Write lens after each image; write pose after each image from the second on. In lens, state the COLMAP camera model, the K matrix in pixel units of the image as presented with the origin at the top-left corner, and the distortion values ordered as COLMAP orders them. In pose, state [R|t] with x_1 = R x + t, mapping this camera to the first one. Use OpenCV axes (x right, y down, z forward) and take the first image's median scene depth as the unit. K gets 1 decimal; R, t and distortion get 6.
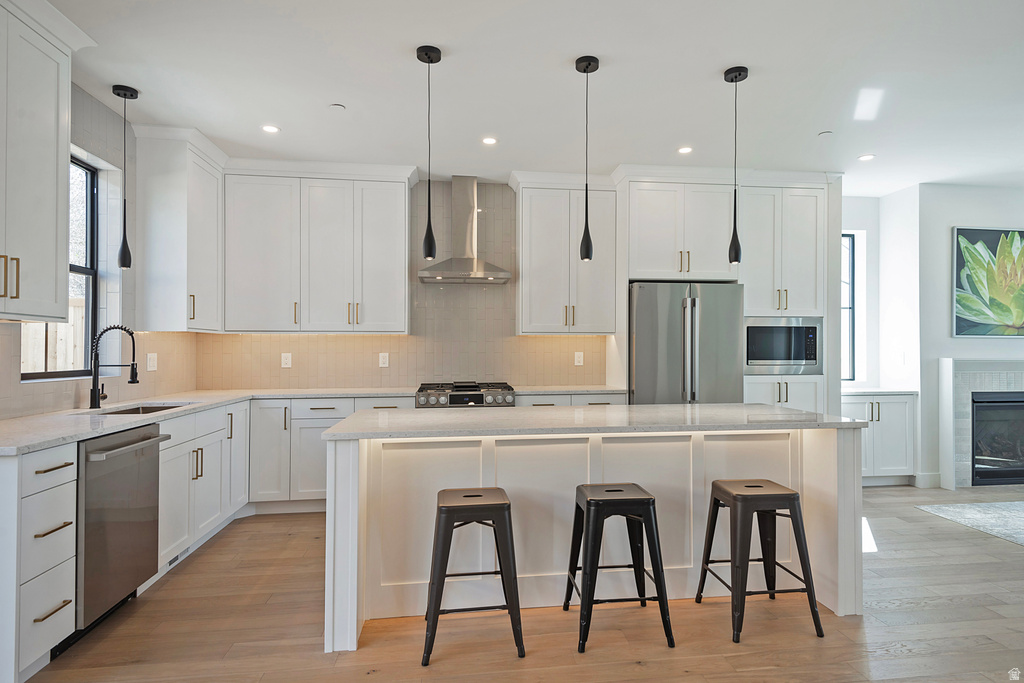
lens RADIAL K [[550.5, 0, 515.4], [0, 550.5, 343.2], [0, 0, 1]] dist [-0.003148, -0.000881]
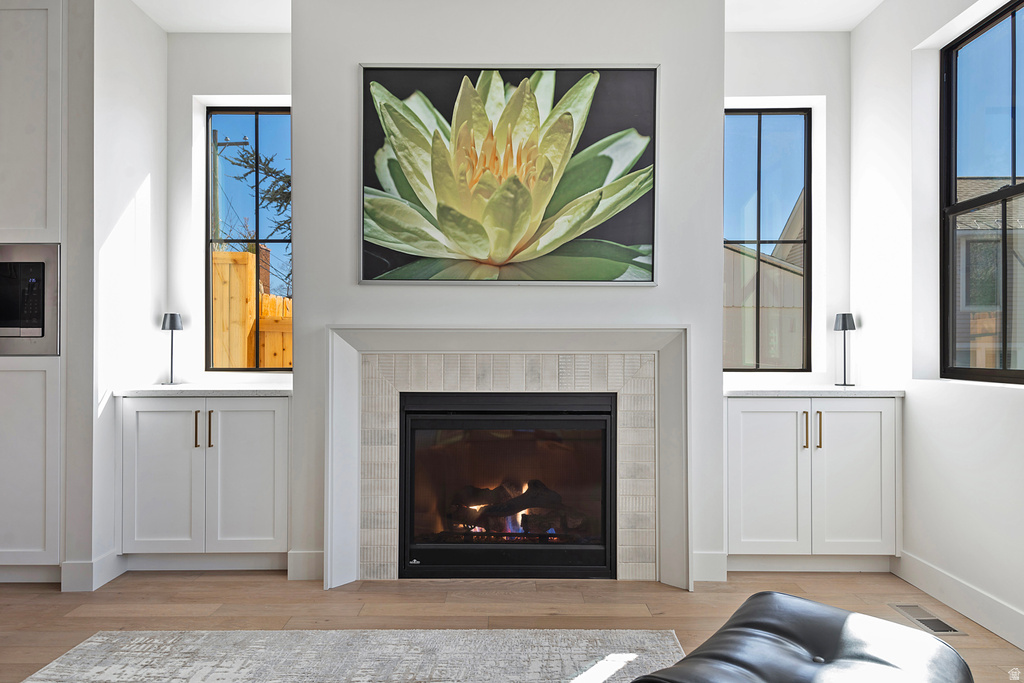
lens RADIAL K [[647.7, 0, 511.2], [0, 647.7, 343.6], [0, 0, 1]] dist [0.034914, 0.000497]
pose [[0.993865, -0.000628, -0.110599, 0.997178], [0.001352, 0.999978, 0.006470, 0.040148], [0.110592, -0.006580, 0.993844, 0.415611]]
